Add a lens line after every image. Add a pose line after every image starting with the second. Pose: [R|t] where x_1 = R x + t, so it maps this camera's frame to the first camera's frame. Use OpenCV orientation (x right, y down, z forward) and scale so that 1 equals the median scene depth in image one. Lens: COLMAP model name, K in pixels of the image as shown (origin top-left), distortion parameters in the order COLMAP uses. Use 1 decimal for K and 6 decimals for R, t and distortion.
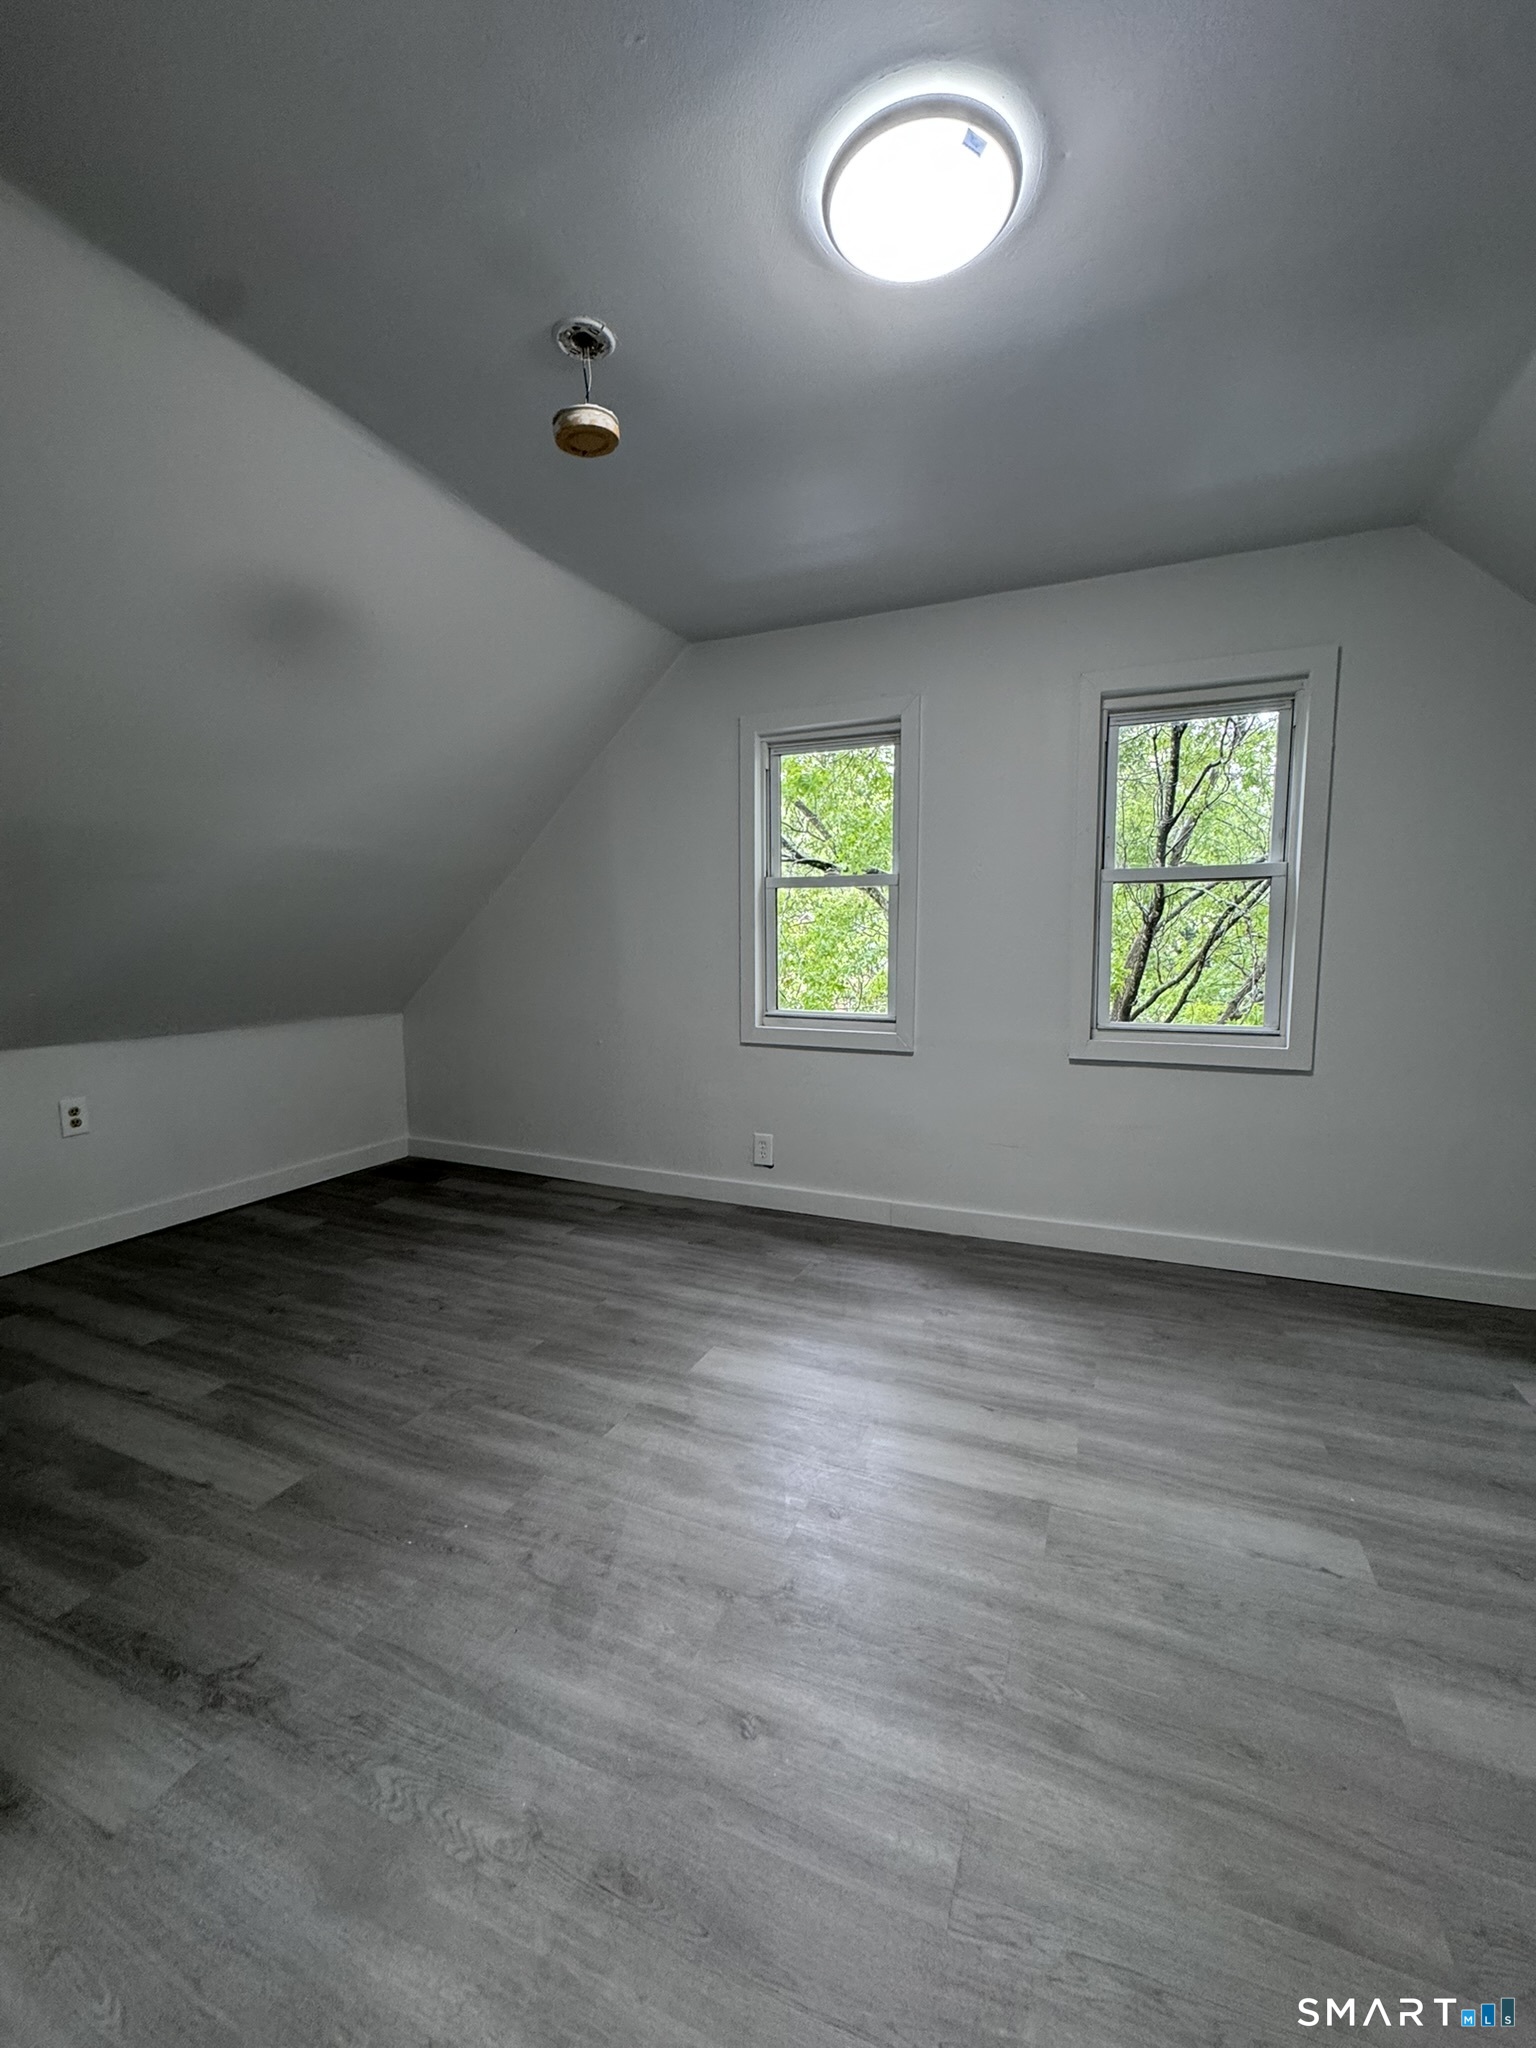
lens RADIAL K [[818.7, 0, 767.6], [0, 818.7, 1018.5], [0, 0, 1]] dist [-0.000431, -0.000057]
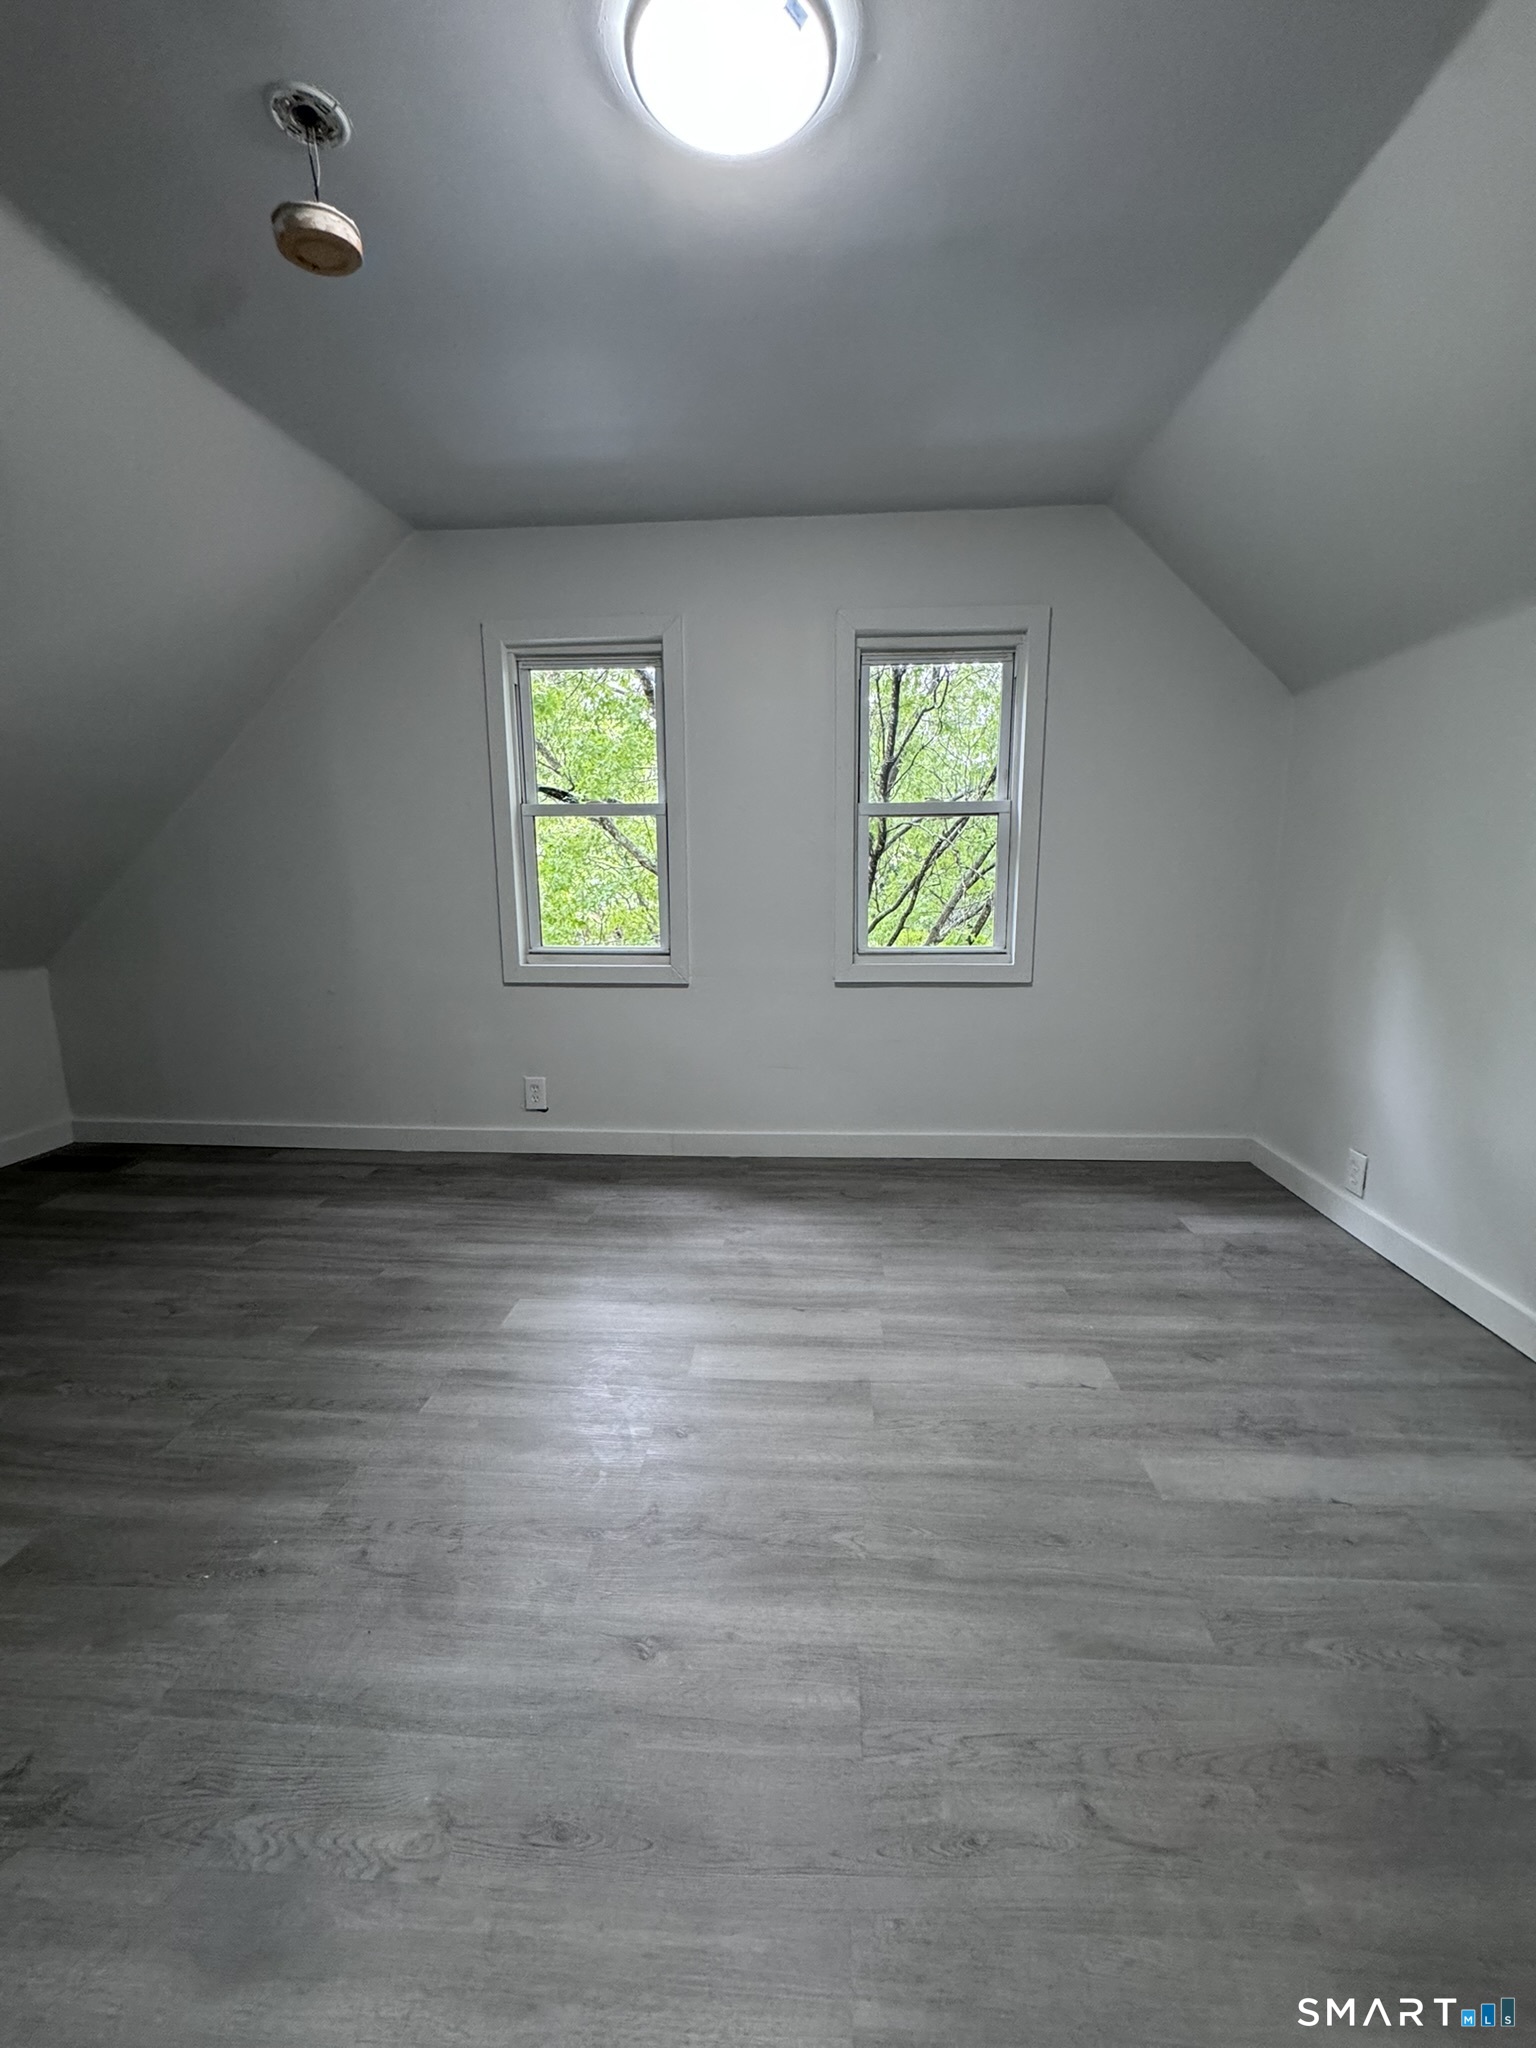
lens RADIAL K [[818.7, 0, 767.6], [0, 818.7, 1018.5], [0, 0, 1]] dist [-0.000431, -0.000057]
pose [[0.943463, -0.062079, 0.325614, -0.097141], [0.036274, 0.995743, 0.084738, 0.002919], [-0.329488, -0.068136, 0.941698, 0.026867]]
